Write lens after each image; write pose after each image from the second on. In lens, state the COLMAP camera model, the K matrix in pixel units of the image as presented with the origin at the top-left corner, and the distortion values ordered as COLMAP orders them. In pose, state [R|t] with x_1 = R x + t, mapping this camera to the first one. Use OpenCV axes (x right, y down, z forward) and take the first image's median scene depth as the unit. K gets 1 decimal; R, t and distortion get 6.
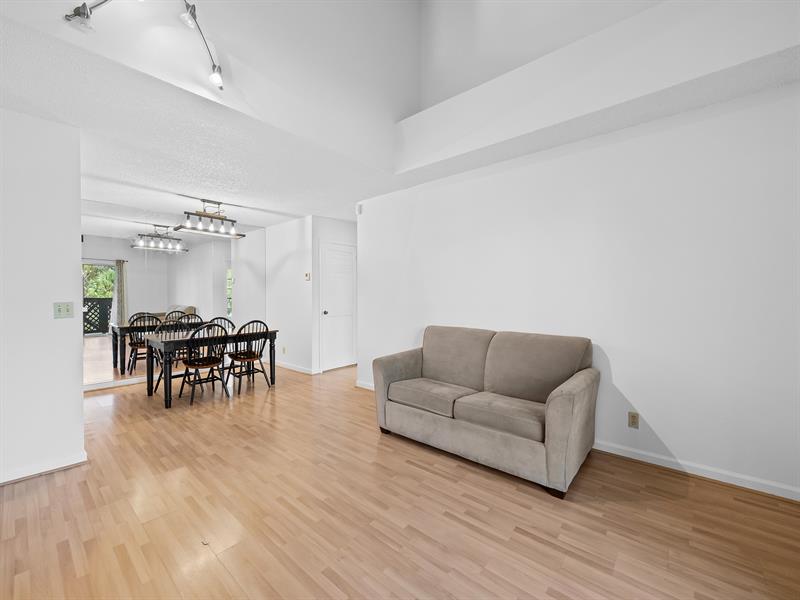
lens RADIAL K [[318.6, 0, 413.0], [0, 318.6, 300.5], [0, 0, 1]] dist [-0.000526, -0.000401]
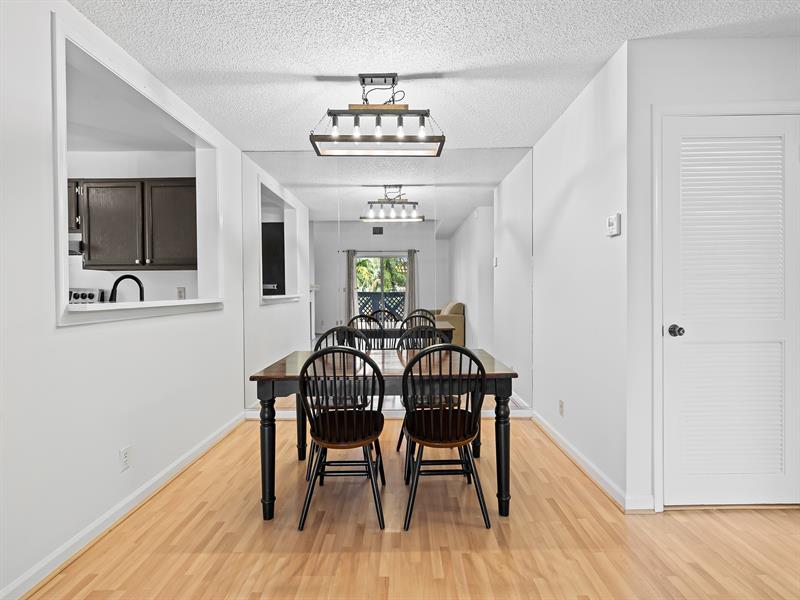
lens RADIAL K [[369.4, 0, 400.0], [0, 369.4, 300.0], [0, 0, 1]] dist [-0.001688, -0.000295]
pose [[0.595782, 0.010189, -0.803081, -0.321165], [0.000260, 0.999917, 0.012880, 0.007292], [0.803146, -0.007882, 0.595730, 1.261342]]
